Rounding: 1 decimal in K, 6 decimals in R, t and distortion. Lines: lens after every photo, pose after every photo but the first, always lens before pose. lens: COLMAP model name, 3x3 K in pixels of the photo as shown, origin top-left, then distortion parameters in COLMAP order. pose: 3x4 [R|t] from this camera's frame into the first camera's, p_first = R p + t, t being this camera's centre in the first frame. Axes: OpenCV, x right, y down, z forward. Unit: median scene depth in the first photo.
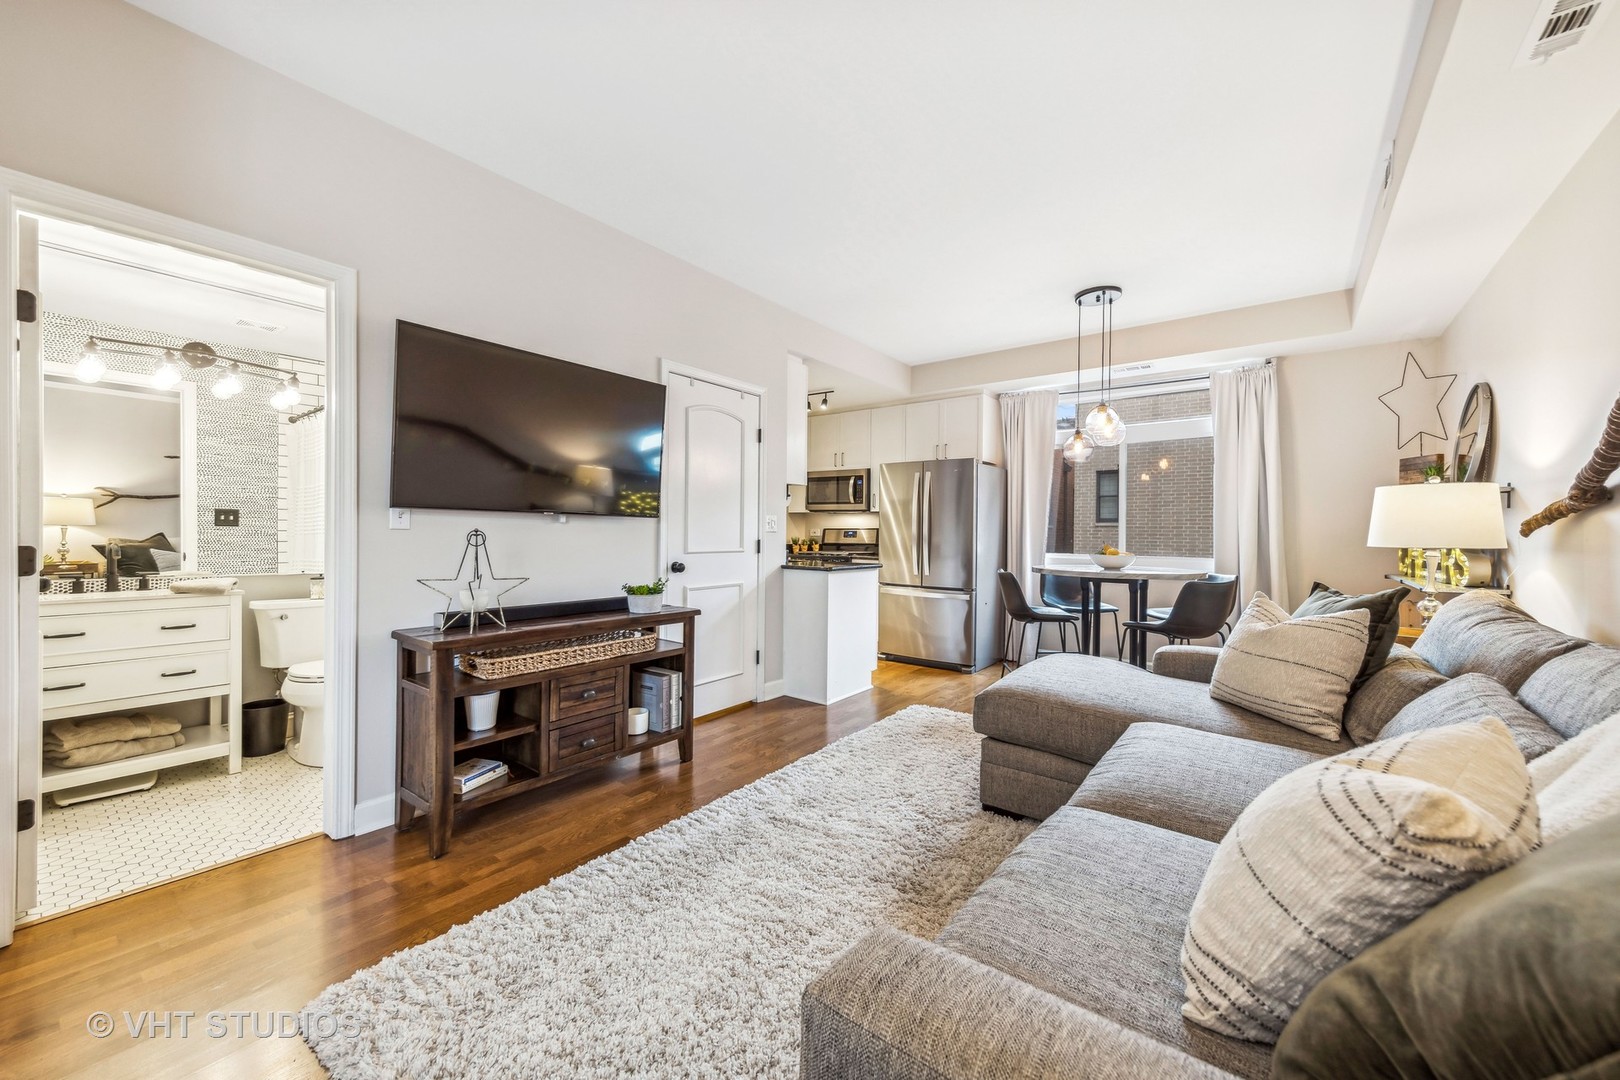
lens RADIAL K [[562.9, 0, 818.7], [0, 562.9, 551.3], [0, 0, 1]] dist [-0.000162, -0.000154]
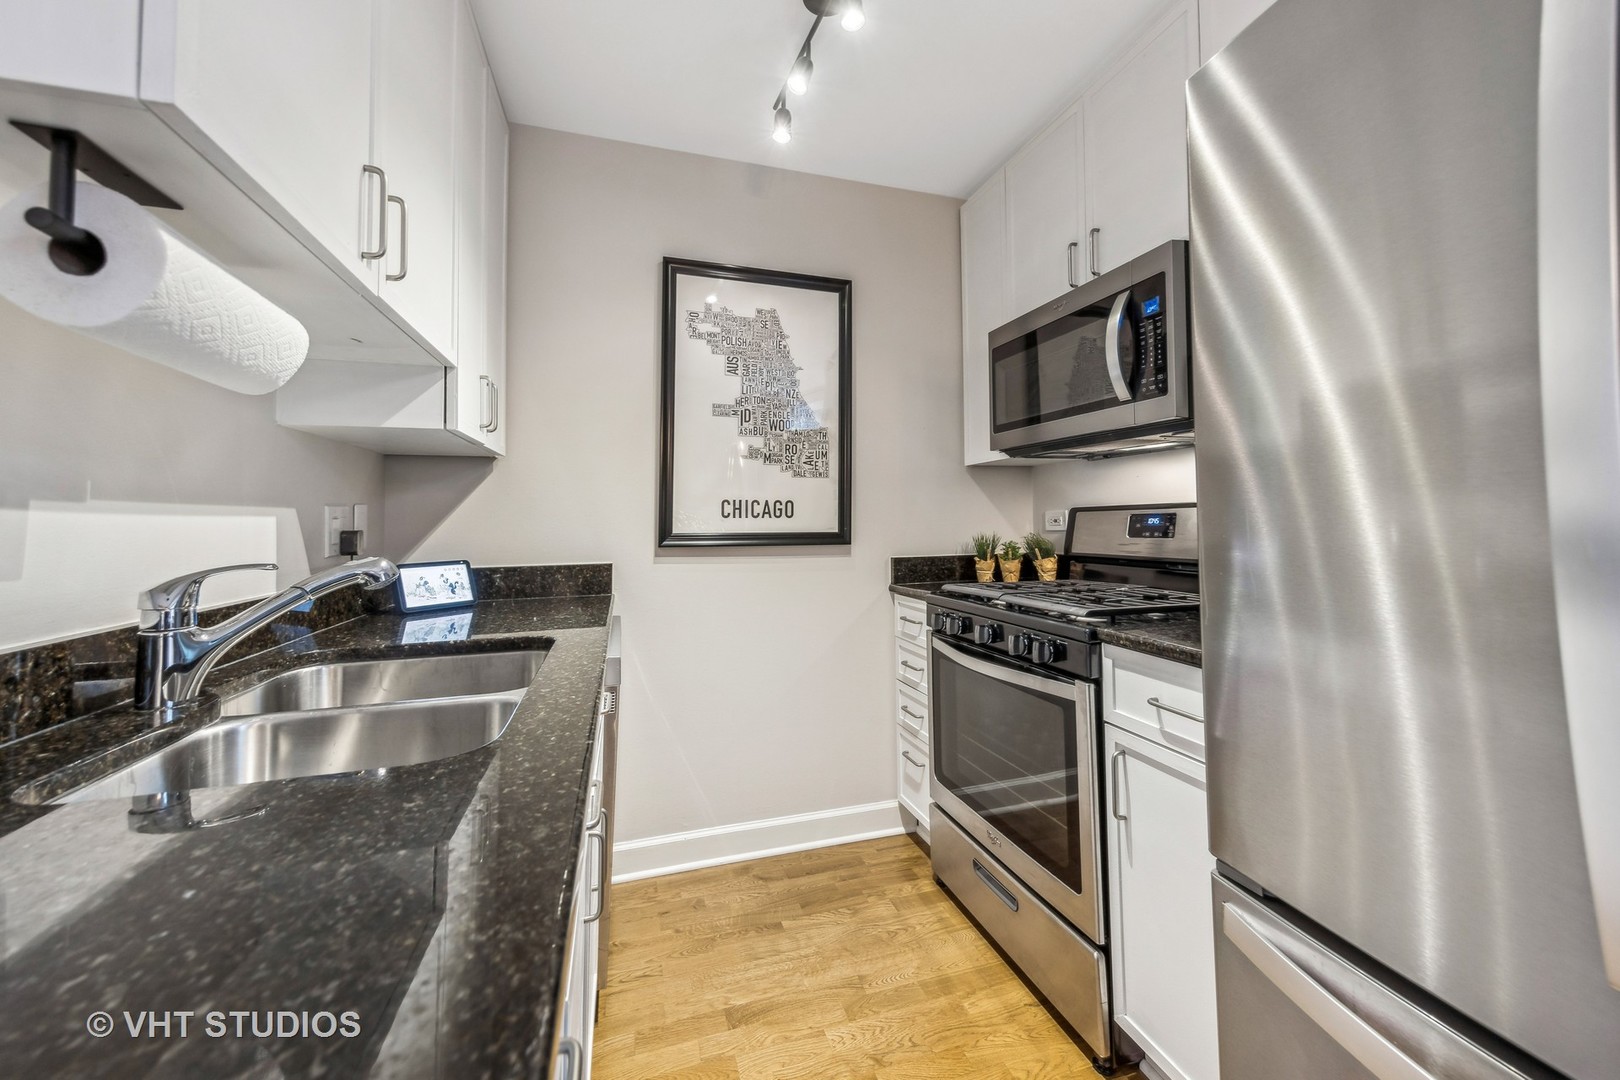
lens RADIAL K [[598.2, 0, 807.9], [0, 598.2, 496.3], [0, 0, 1]] dist [0.000320, -0.000028]
pose [[0.782823, -0.046295, -0.620520, 0.112753], [0.002801, 0.997481, -0.070885, -0.026374], [0.622239, 0.053752, 0.780980, 0.721103]]
